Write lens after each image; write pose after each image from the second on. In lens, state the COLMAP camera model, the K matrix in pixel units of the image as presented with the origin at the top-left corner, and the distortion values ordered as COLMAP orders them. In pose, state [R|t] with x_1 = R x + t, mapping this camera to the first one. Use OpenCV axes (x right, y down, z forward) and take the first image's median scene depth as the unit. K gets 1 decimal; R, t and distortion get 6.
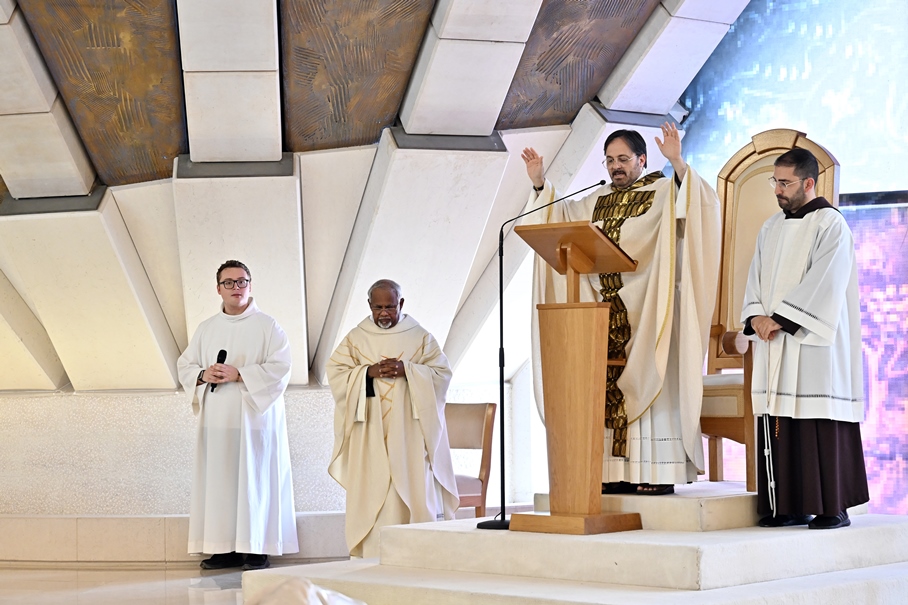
lens RADIAL K [[1770.2, 0, 450.5], [0, 1770.2, 301.6], [0, 0, 1]] dist [-0.017568, 0.000000]
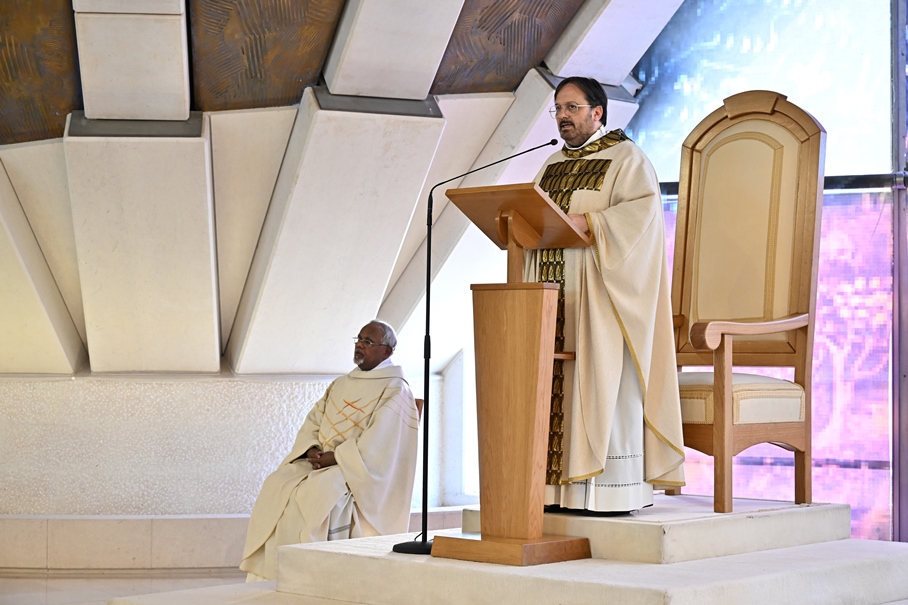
lens RADIAL K [[1770.2, 0, 455.6], [0, 1770.2, 302.6], [0, 0, 1]] dist [-0.017568, 0.000000]
pose [[0.999000, 0.022977, 0.038352, 0.006347], [-0.023223, 0.999712, 0.005968, 0.003473], [-0.038204, -0.006853, 0.999246, 0.107545]]
